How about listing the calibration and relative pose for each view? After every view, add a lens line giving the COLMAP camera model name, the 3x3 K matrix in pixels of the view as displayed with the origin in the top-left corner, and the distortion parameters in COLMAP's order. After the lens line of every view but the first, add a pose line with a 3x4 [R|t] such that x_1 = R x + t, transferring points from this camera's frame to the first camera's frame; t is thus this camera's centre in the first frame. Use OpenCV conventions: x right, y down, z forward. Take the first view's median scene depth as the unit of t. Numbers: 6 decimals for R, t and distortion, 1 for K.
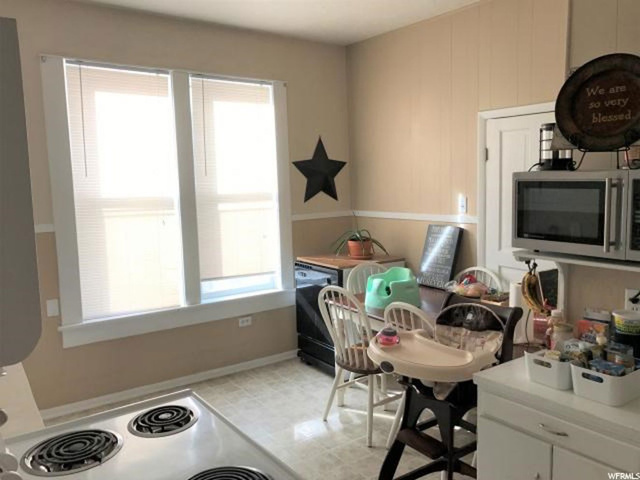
lens RADIAL K [[518.8, 0, 316.9], [0, 518.8, 237.5], [0, 0, 1]] dist [0.039859, -0.060508]
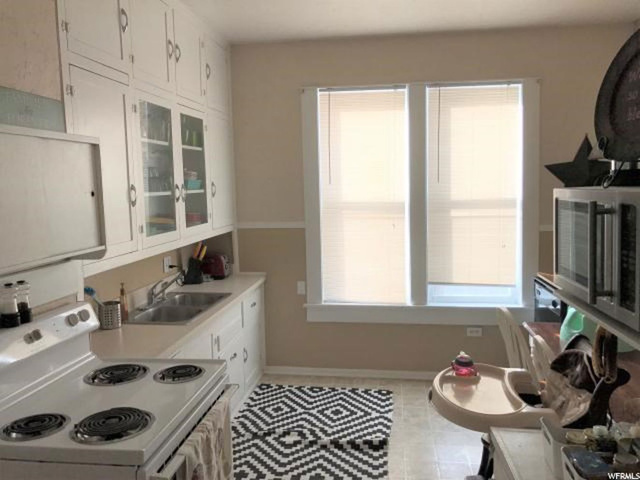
lens RADIAL K [[518.8, 0, 316.9], [0, 518.8, 237.5], [0, 0, 1]] dist [0.039859, -0.060508]
pose [[0.731977, 0.073472, -0.677356, 0.316190], [-0.072891, 0.996908, 0.029365, -0.022907], [0.677419, 0.027879, 0.735069, 0.087997]]
